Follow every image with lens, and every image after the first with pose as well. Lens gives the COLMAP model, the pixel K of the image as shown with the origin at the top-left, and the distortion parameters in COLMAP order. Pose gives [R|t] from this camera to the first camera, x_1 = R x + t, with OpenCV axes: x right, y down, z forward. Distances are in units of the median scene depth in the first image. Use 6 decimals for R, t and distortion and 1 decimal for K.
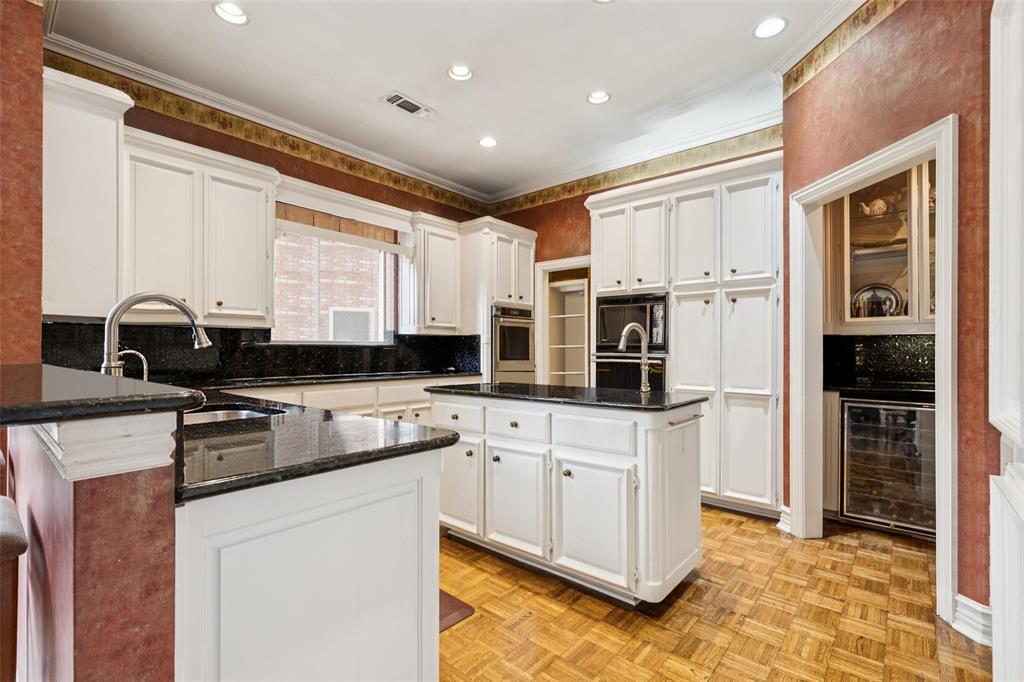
lens RADIAL K [[459.4, 0, 507.0], [0, 459.4, 346.9], [0, 0, 1]] dist [0.001104, 0.000023]
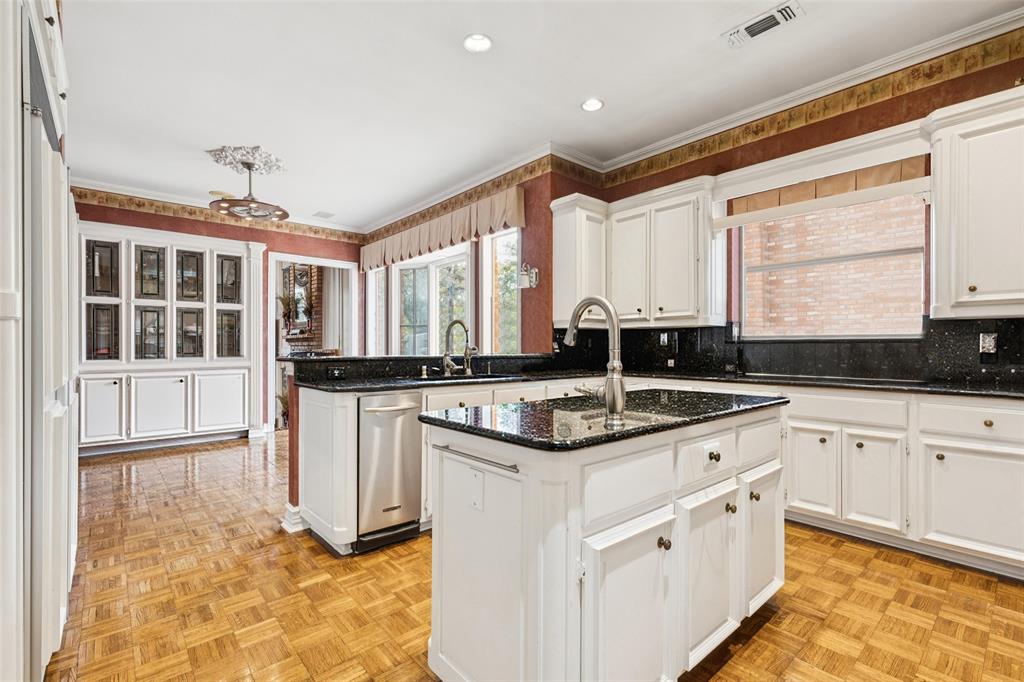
lens RADIAL K [[459.4, 0, 506.9], [0, 459.4, 345.6], [0, 0, 1]] dist [0.001104, 0.000023]
pose [[-0.146276, -0.003205, -0.989239, 0.557258], [0.005654, 0.999976, -0.004076, 0.006689], [0.989228, -0.006189, -0.146254, 0.640480]]
